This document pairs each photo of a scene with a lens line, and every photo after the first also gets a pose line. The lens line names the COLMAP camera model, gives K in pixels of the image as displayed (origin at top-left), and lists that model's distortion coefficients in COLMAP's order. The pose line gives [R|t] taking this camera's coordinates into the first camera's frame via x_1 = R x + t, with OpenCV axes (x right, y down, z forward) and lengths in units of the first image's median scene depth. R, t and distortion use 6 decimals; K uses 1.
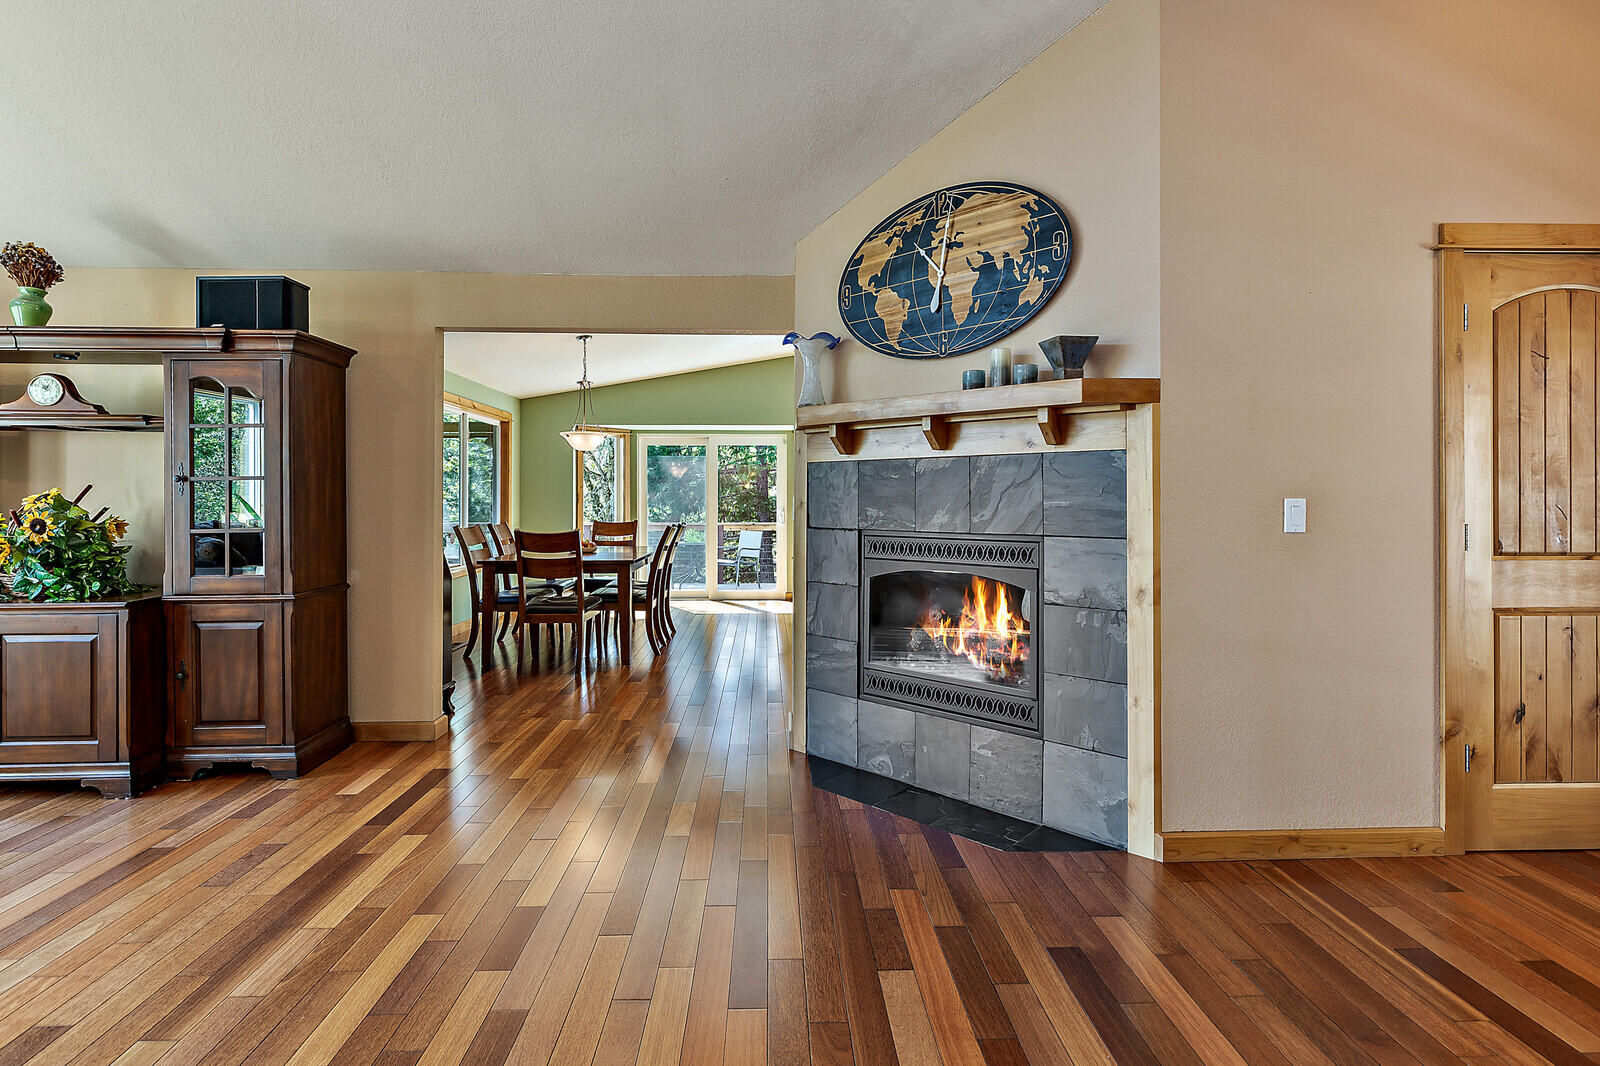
lens RADIAL K [[788.7, 0, 798.3], [0, 788.7, 493.7], [0, 0, 1]] dist [-0.001149, -0.000280]
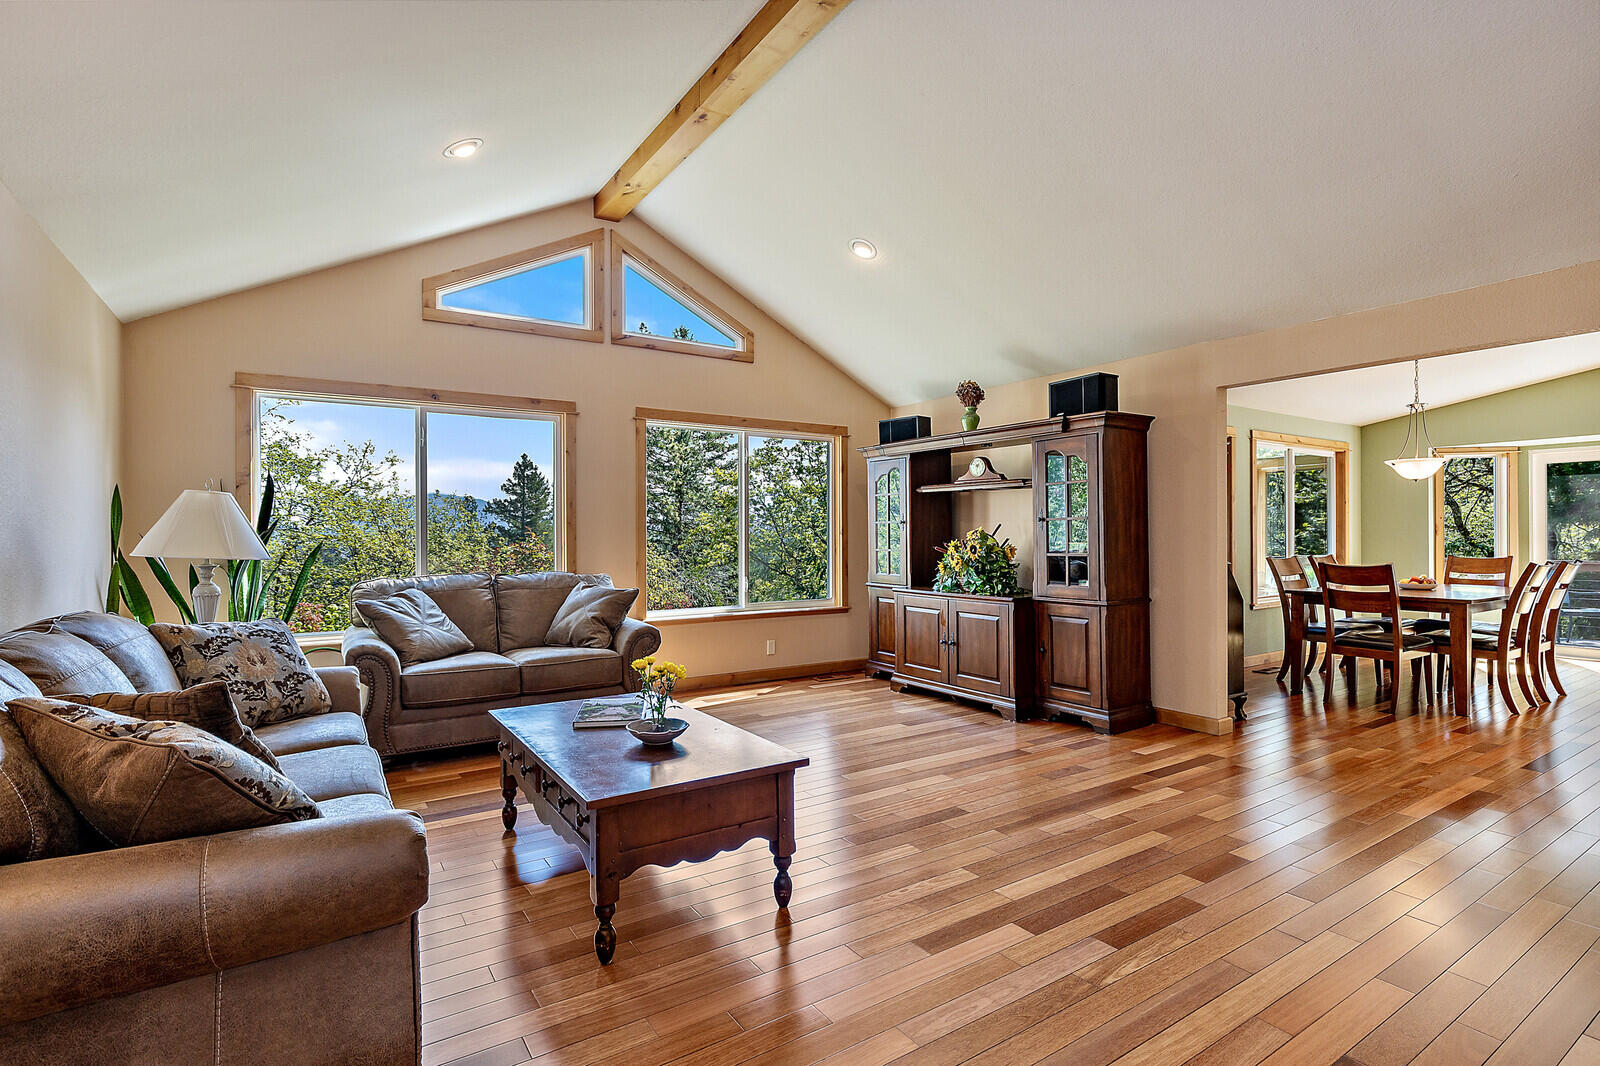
lens RADIAL K [[767.8, 0, 800.0], [0, 767.8, 533.0], [0, 0, 1]] dist [-0.001934, -0.000230]
pose [[0.516885, -0.001987, -0.856053, 0.235098], [0.009715, 0.999947, 0.003546, -0.002989], [0.856000, -0.010150, 0.516876, -0.155170]]
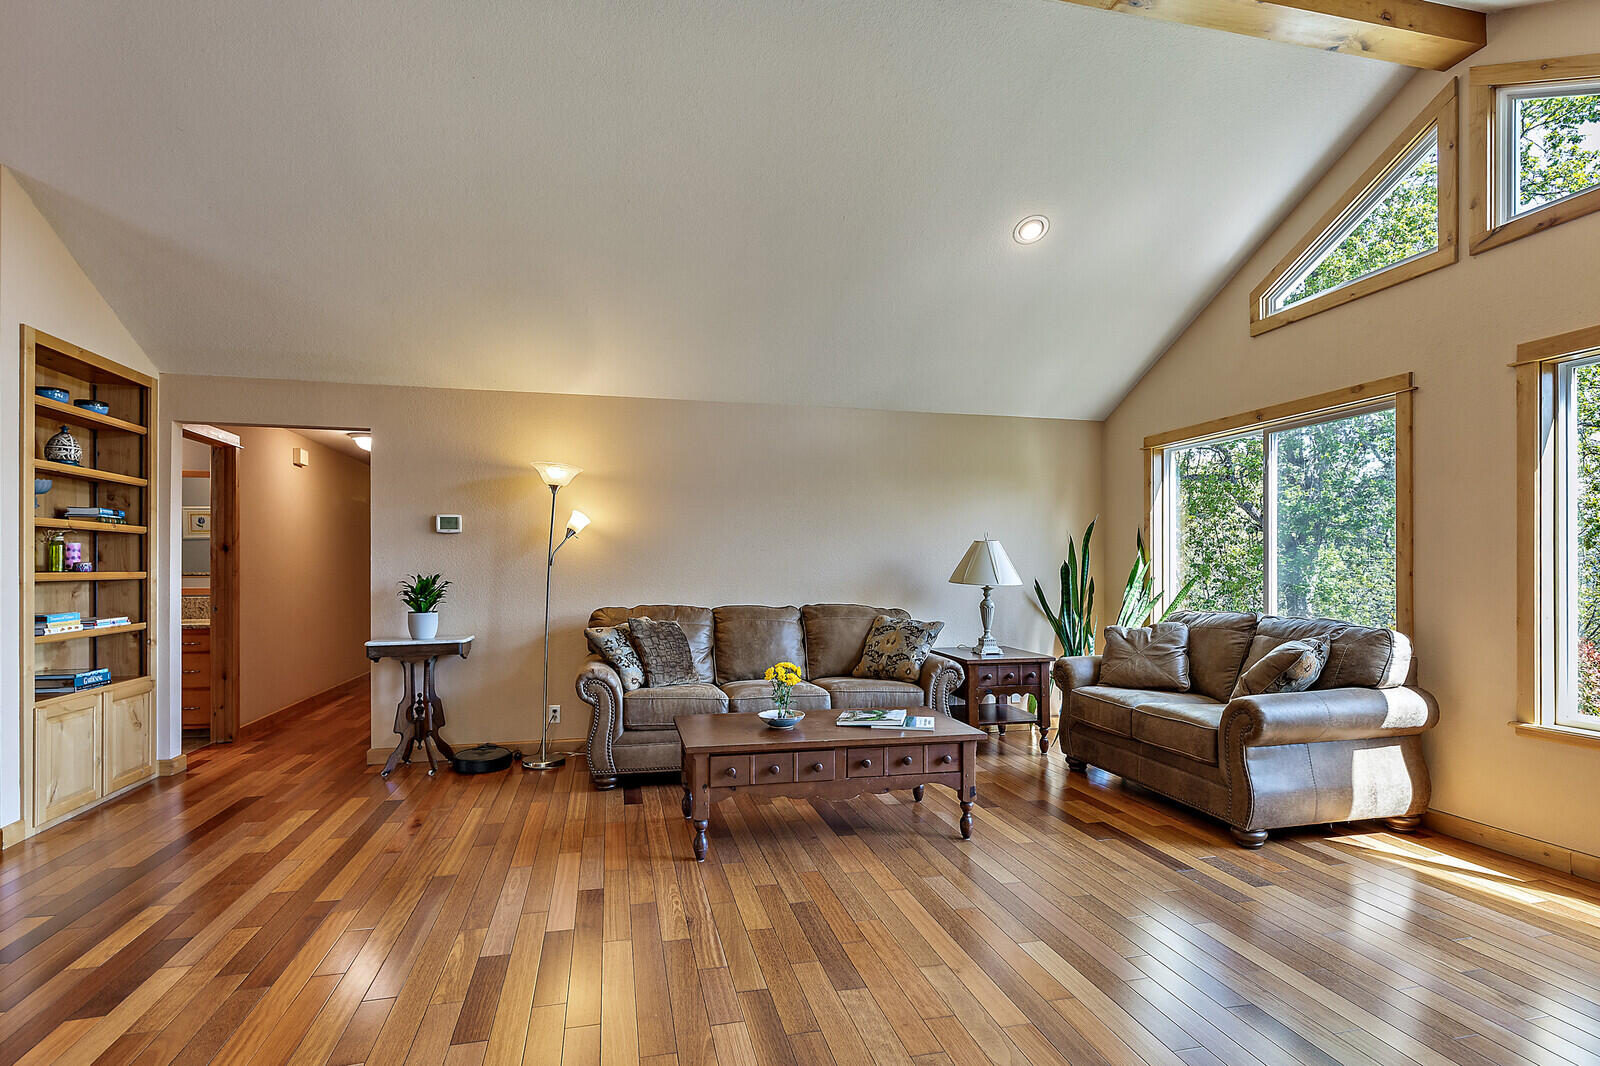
lens RADIAL K [[793.4, 0, 800.9], [0, 793.4, 560.0], [0, 0, 1]] dist [-0.000852, -0.000118]
pose [[-0.979279, -0.002207, -0.202505, -0.321518], [0.001467, 0.999837, -0.017993, 0.006493], [0.202511, -0.017917, -0.979116, 1.179595]]
